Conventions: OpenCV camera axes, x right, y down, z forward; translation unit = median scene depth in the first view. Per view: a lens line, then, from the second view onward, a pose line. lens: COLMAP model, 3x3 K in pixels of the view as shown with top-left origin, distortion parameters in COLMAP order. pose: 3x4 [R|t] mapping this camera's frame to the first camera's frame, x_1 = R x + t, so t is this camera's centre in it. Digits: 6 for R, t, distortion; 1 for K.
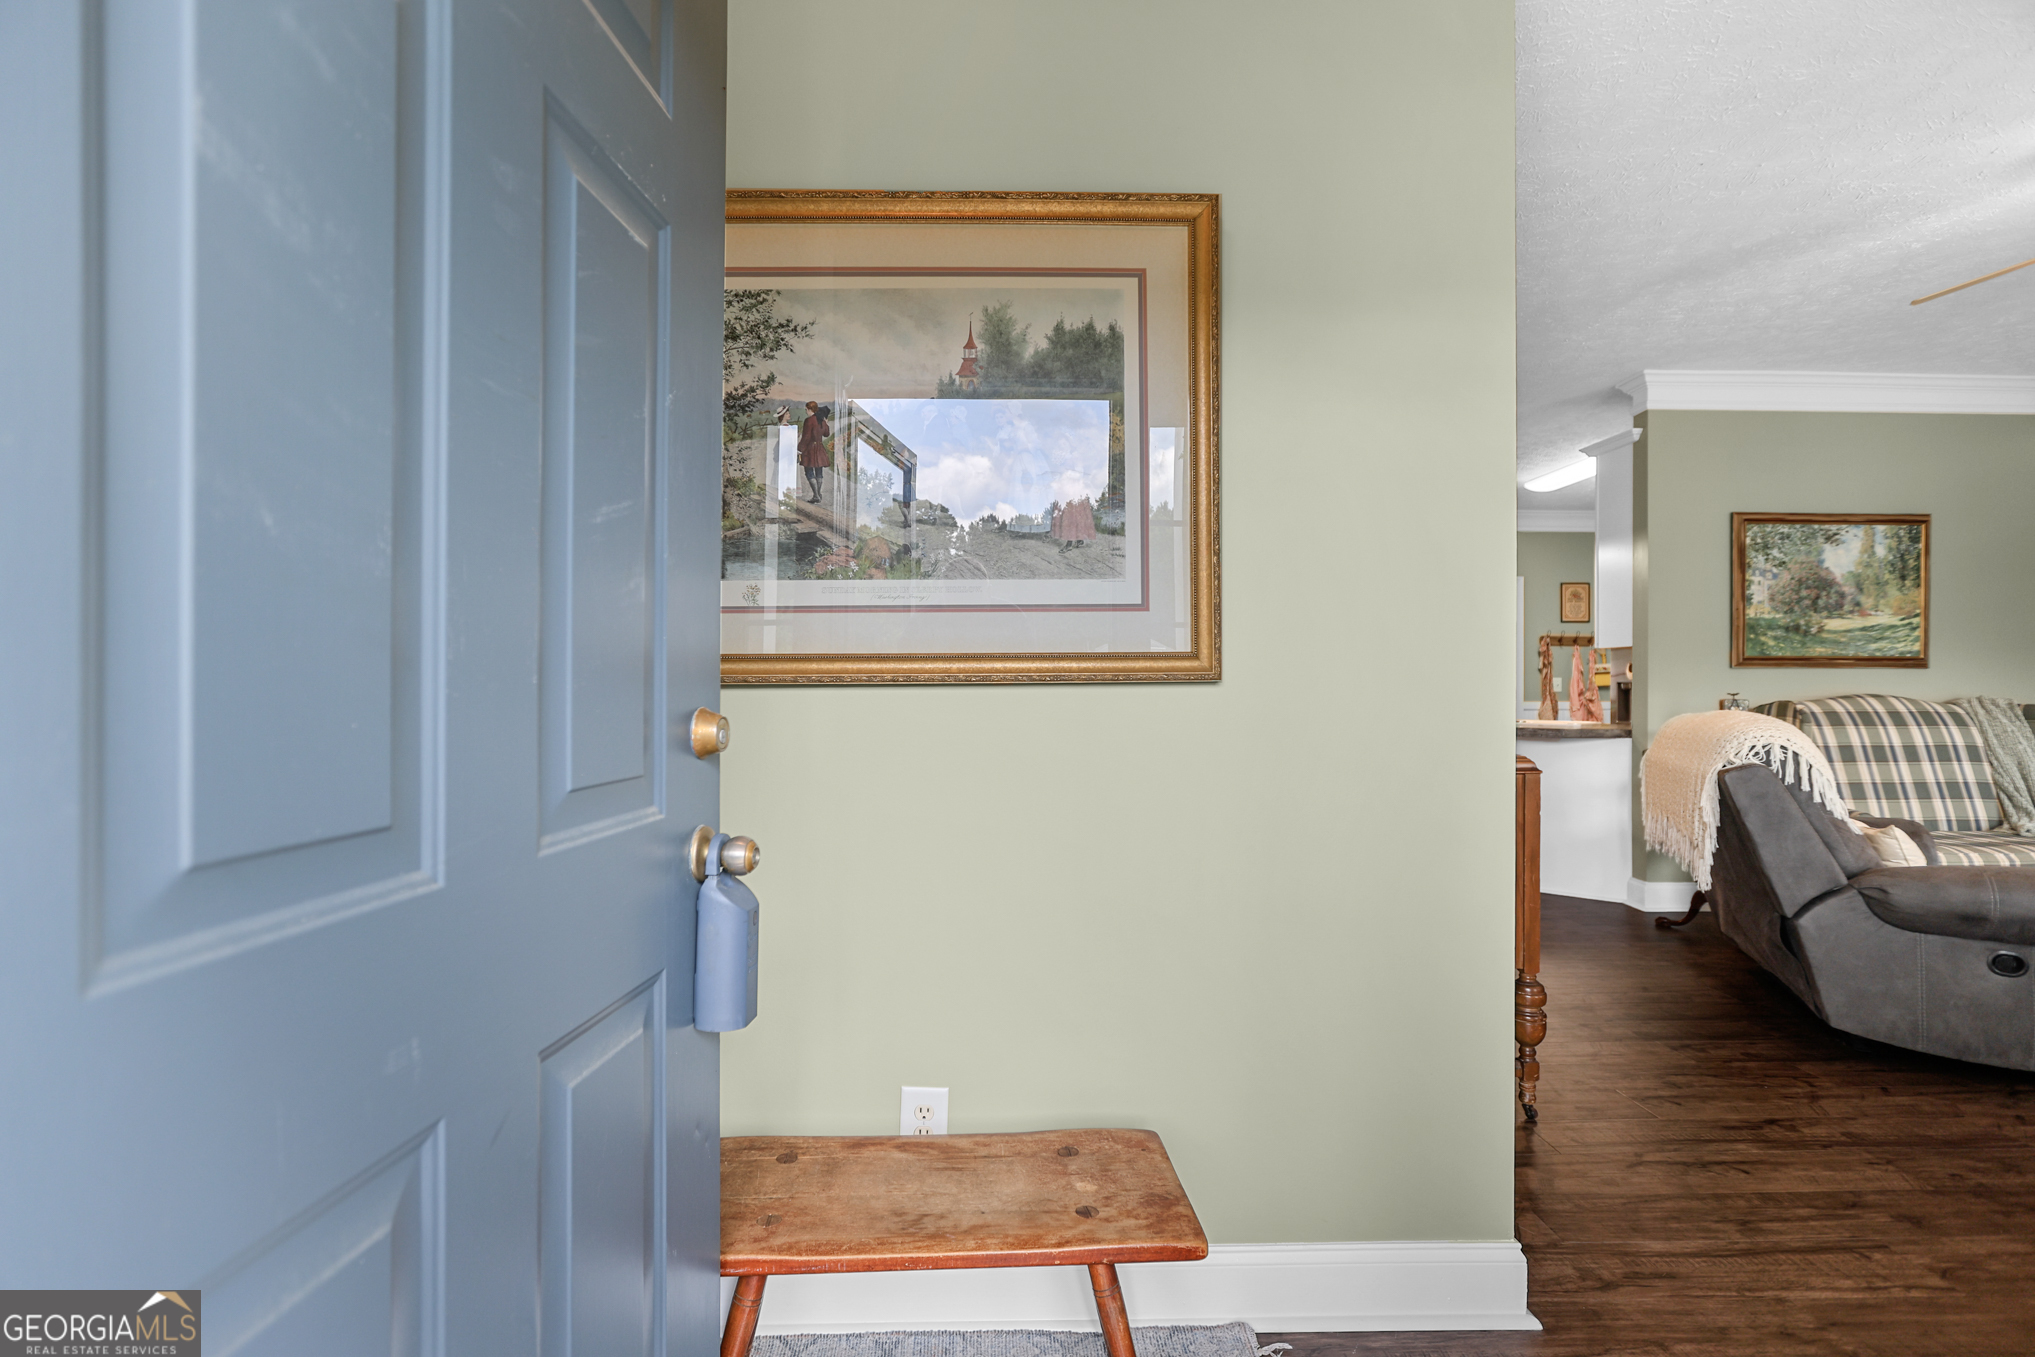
lens RADIAL K [[935.9, 0, 1011.2], [0, 935.9, 689.4], [0, 0, 1]] dist [-0.006759, 0.005601]
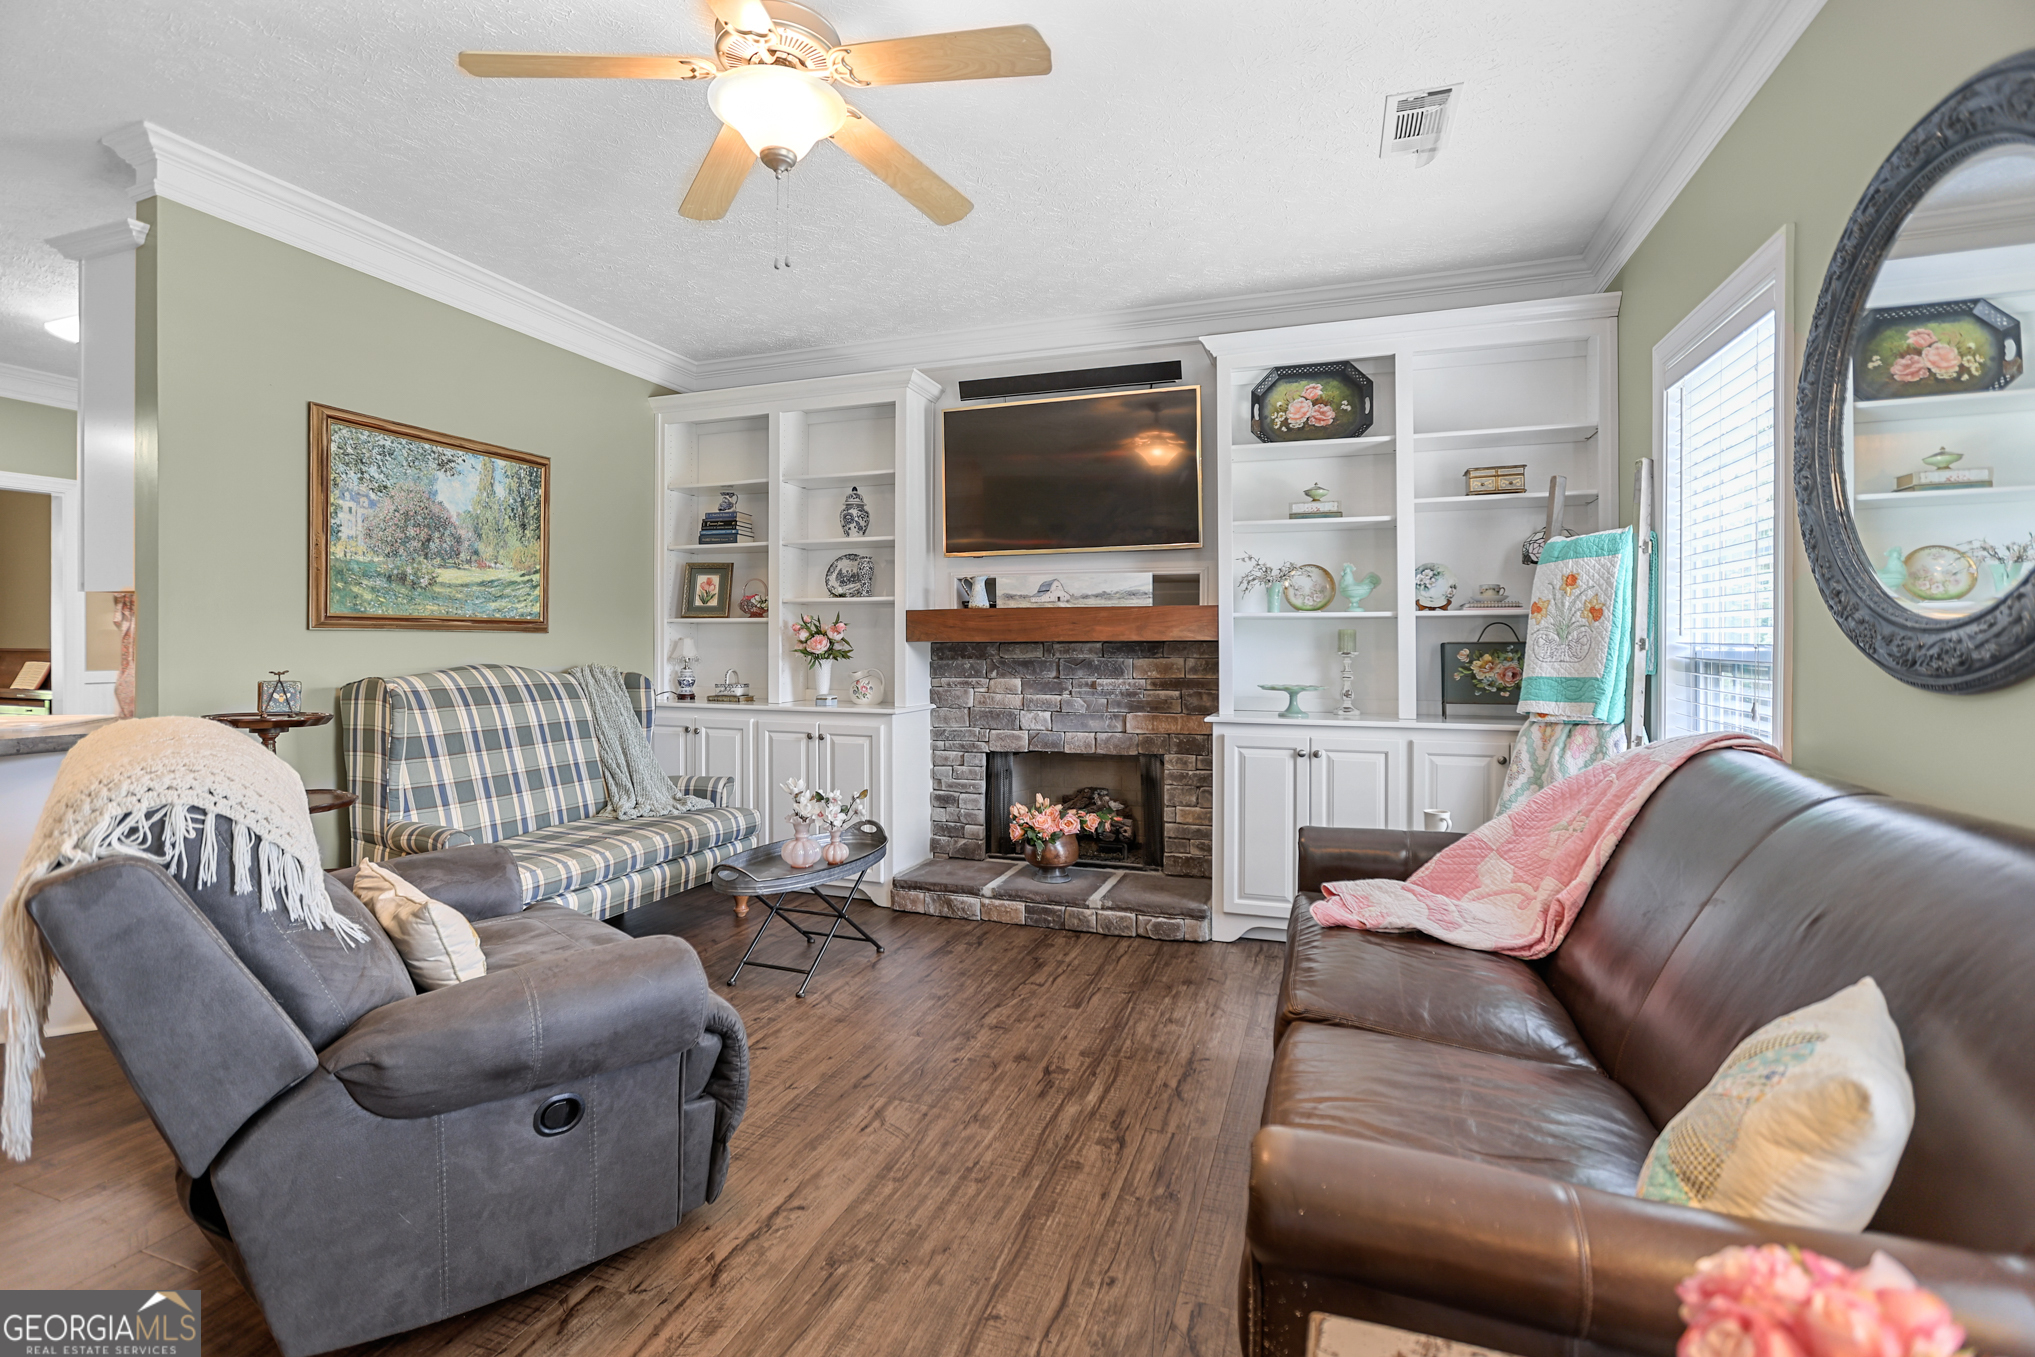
lens RADIAL K [[935.9, 0, 1000.8], [0, 935.9, 637.1], [0, 0, 1]] dist [-0.006759, 0.005601]
pose [[0.383917, 0.004537, 0.923357, 0.339889], [0.000343, 0.999987, -0.005056, -0.014268], [-0.923368, 0.002258, 0.383910, 0.275070]]
